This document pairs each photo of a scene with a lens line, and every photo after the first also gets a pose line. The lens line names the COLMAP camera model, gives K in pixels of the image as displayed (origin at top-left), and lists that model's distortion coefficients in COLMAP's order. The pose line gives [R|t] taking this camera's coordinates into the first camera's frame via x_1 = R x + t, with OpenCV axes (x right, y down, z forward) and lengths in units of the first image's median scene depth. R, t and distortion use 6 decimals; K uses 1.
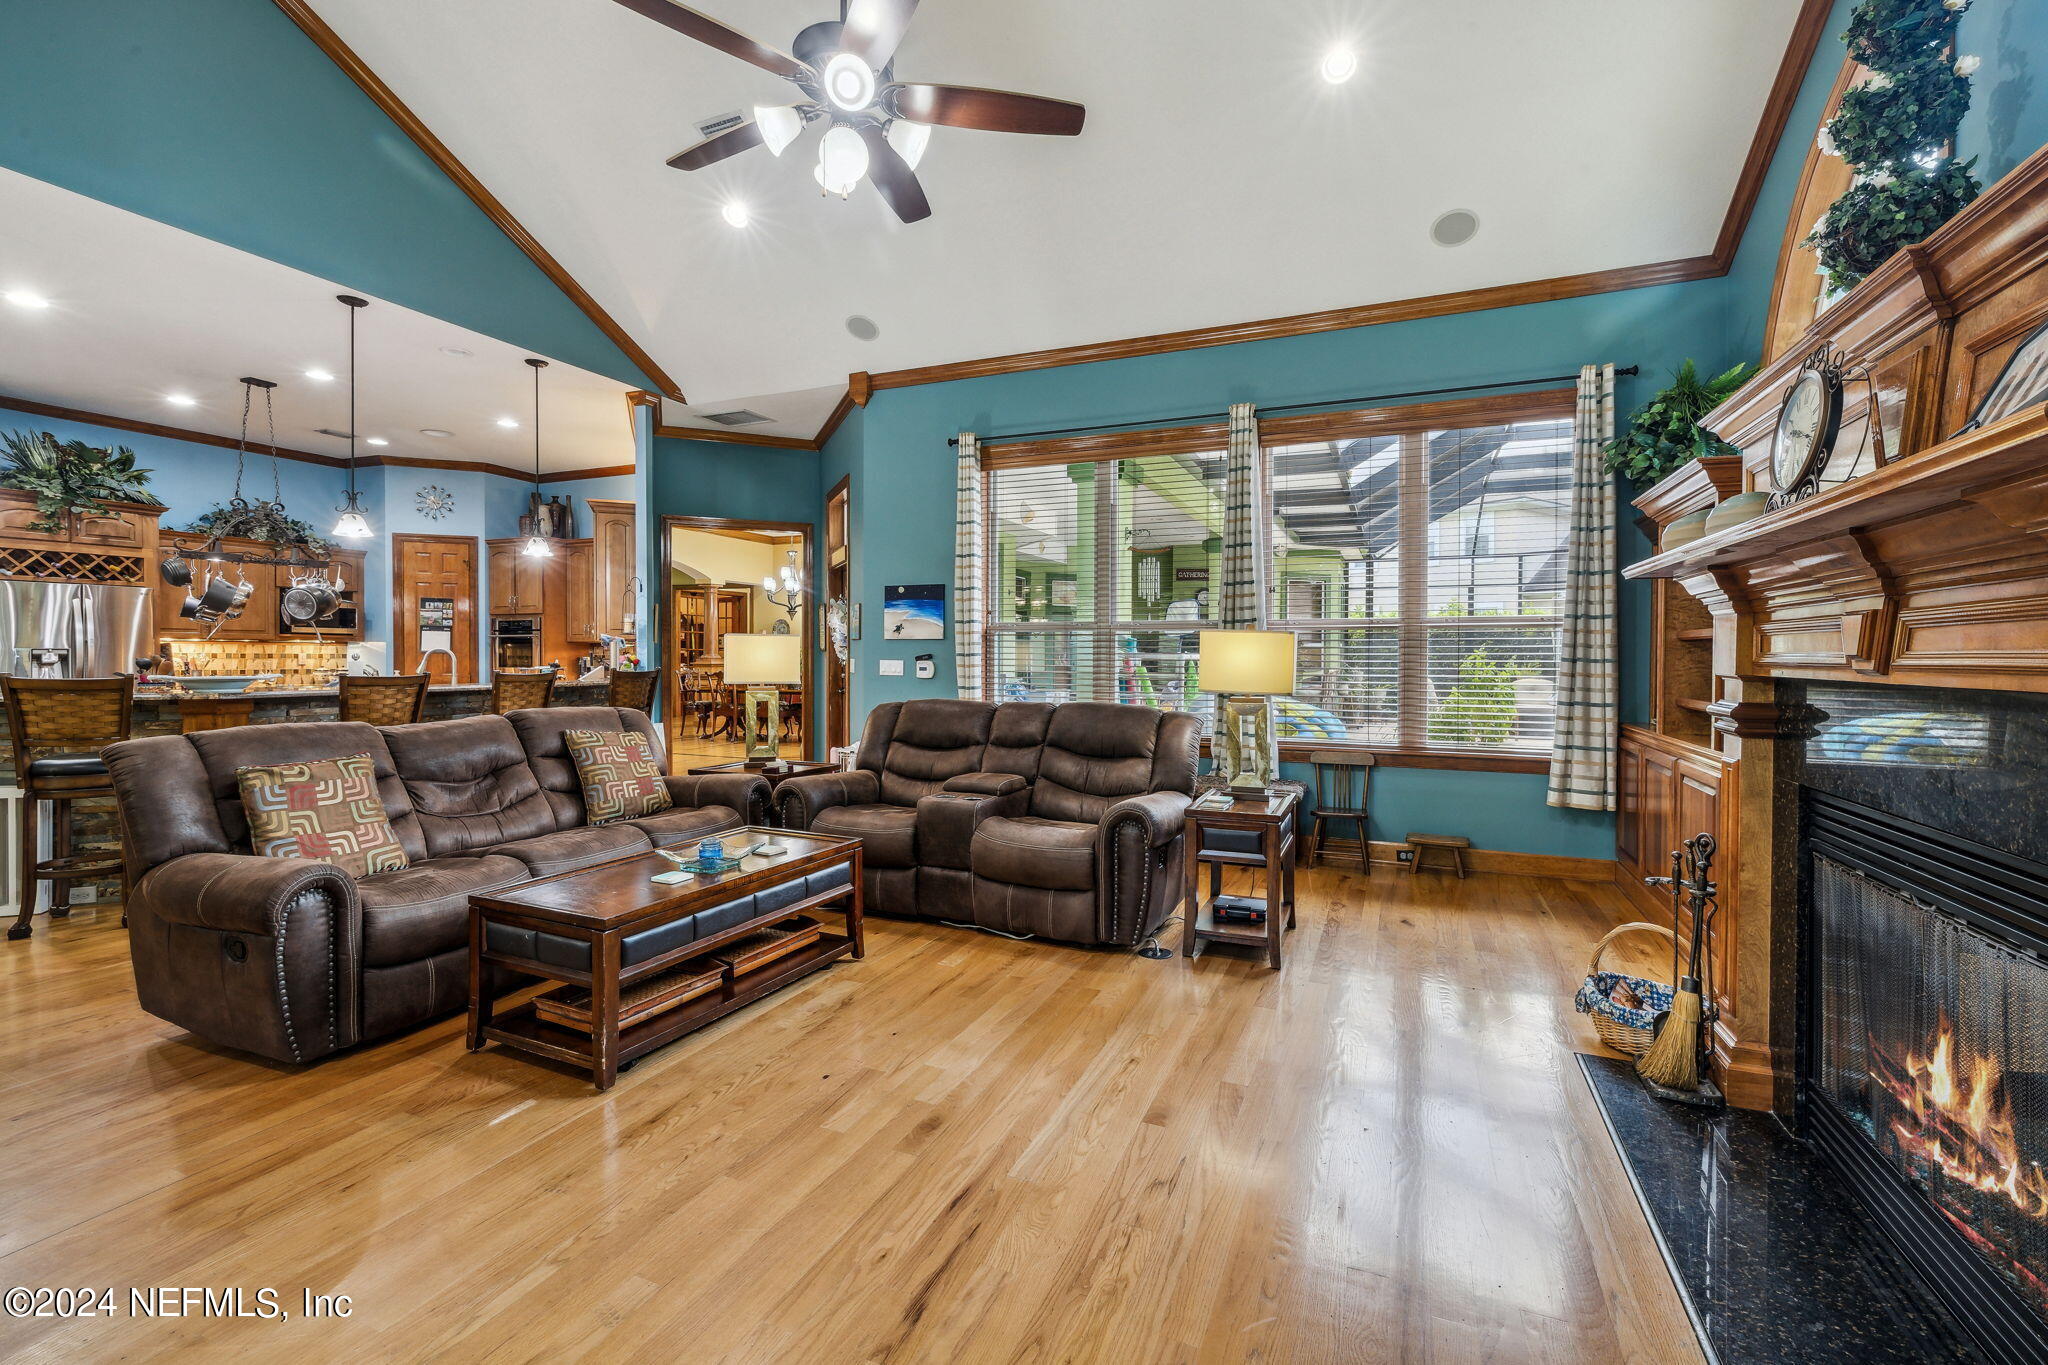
lens RADIAL K [[874.9, 0, 1016.2], [0, 874.9, 673.0], [0, 0, 1]] dist [-0.004454, -0.000659]
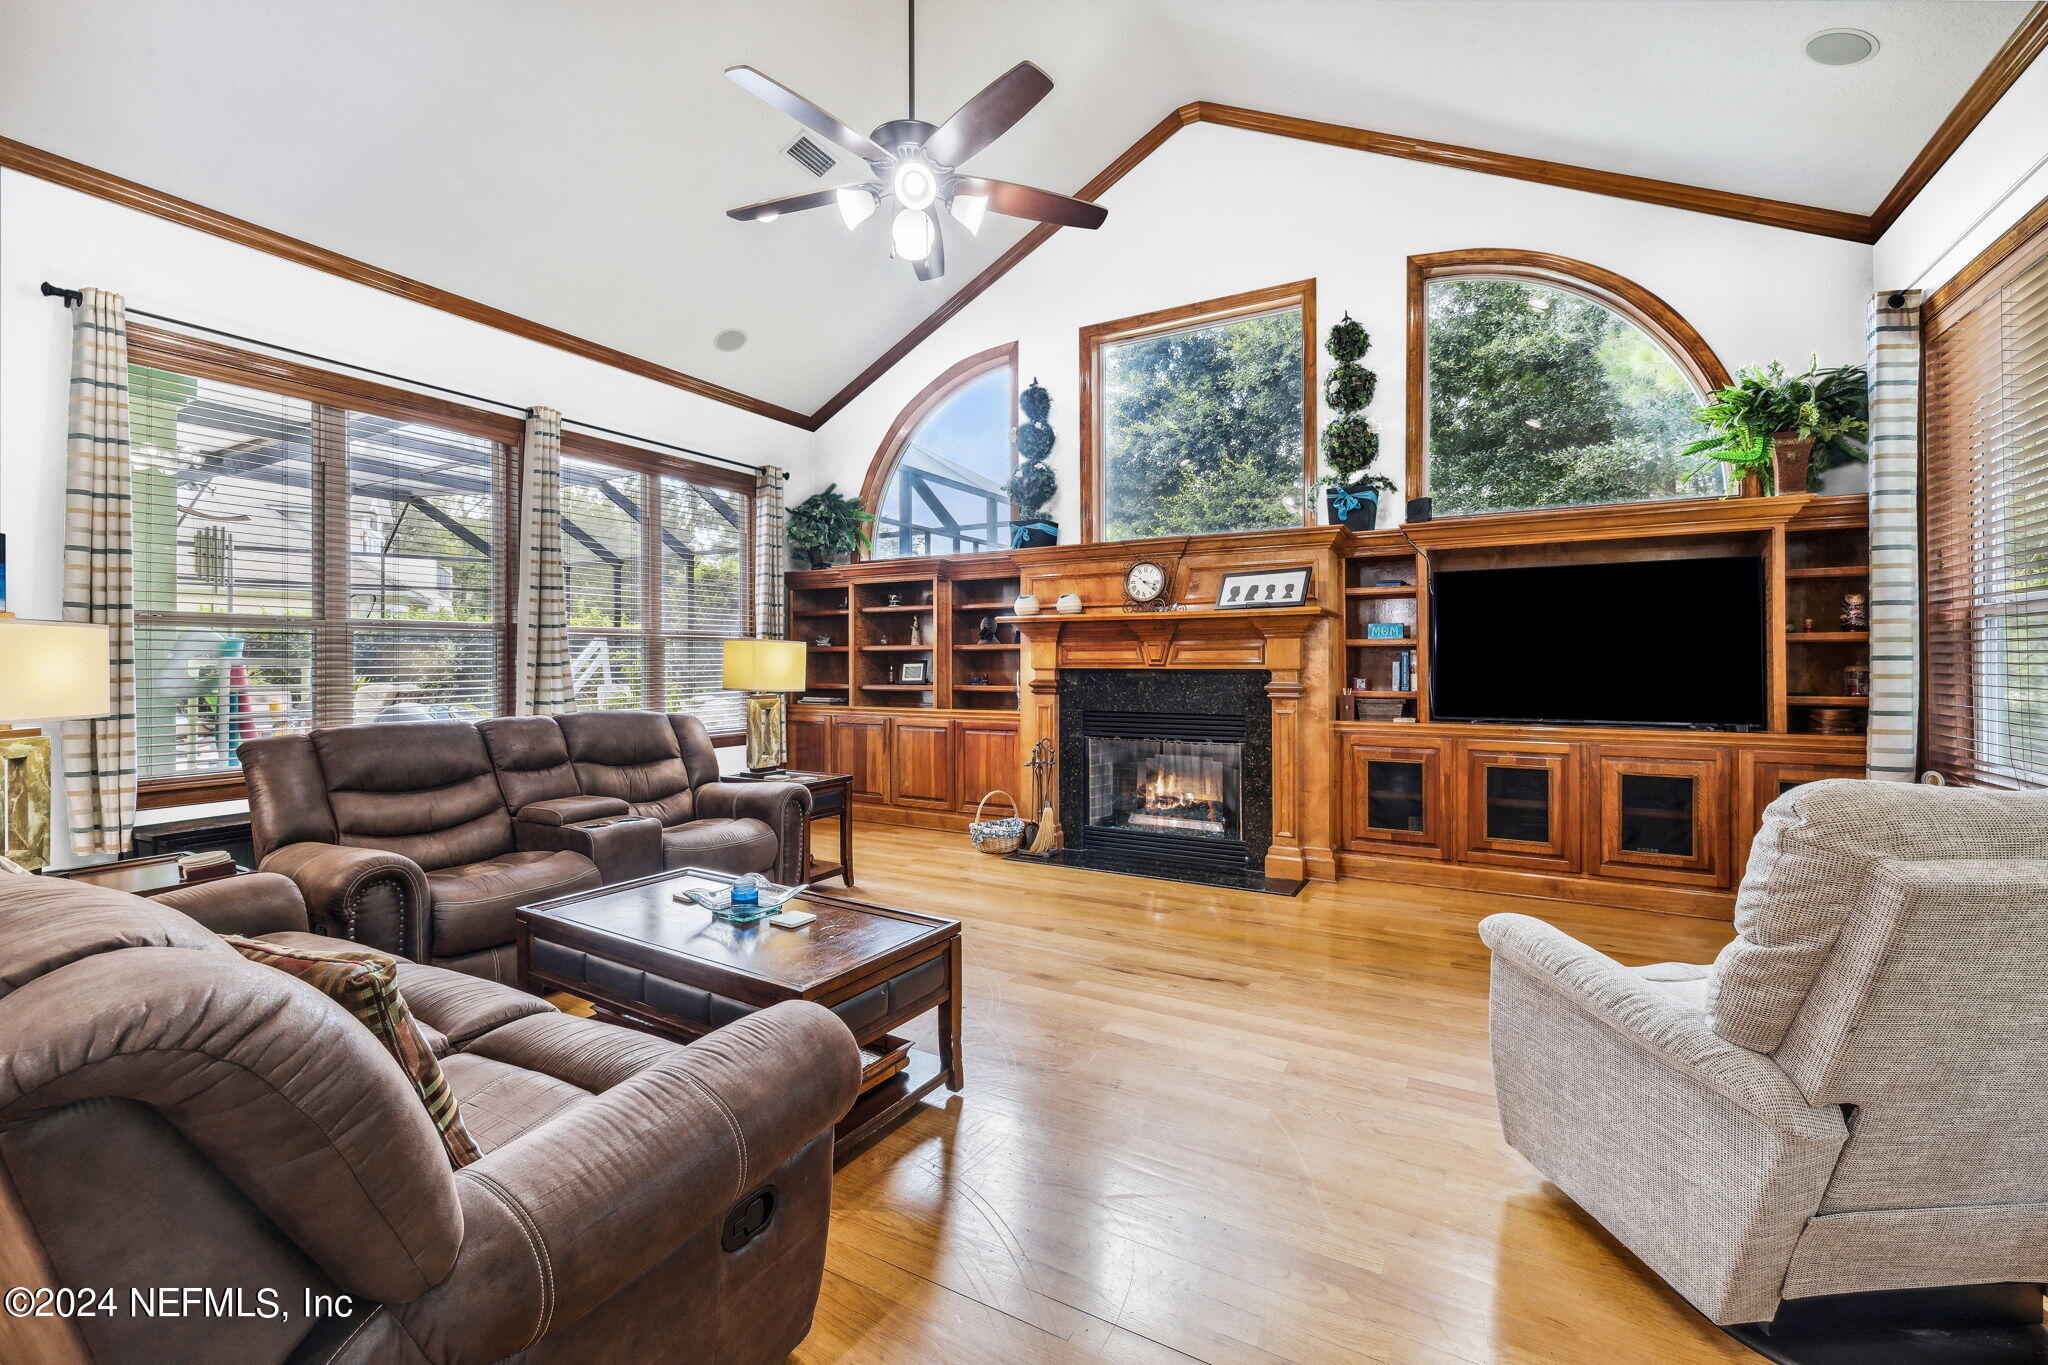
lens RADIAL K [[874.9, 0, 1014.2], [0, 874.9, 668.5], [0, 0, 1]] dist [-0.004454, -0.000659]
pose [[0.107349, -0.011675, 0.994153, -0.841416], [0.011552, 0.999878, 0.010495, -0.018027], [-0.994154, 0.010358, 0.107470, 0.461039]]
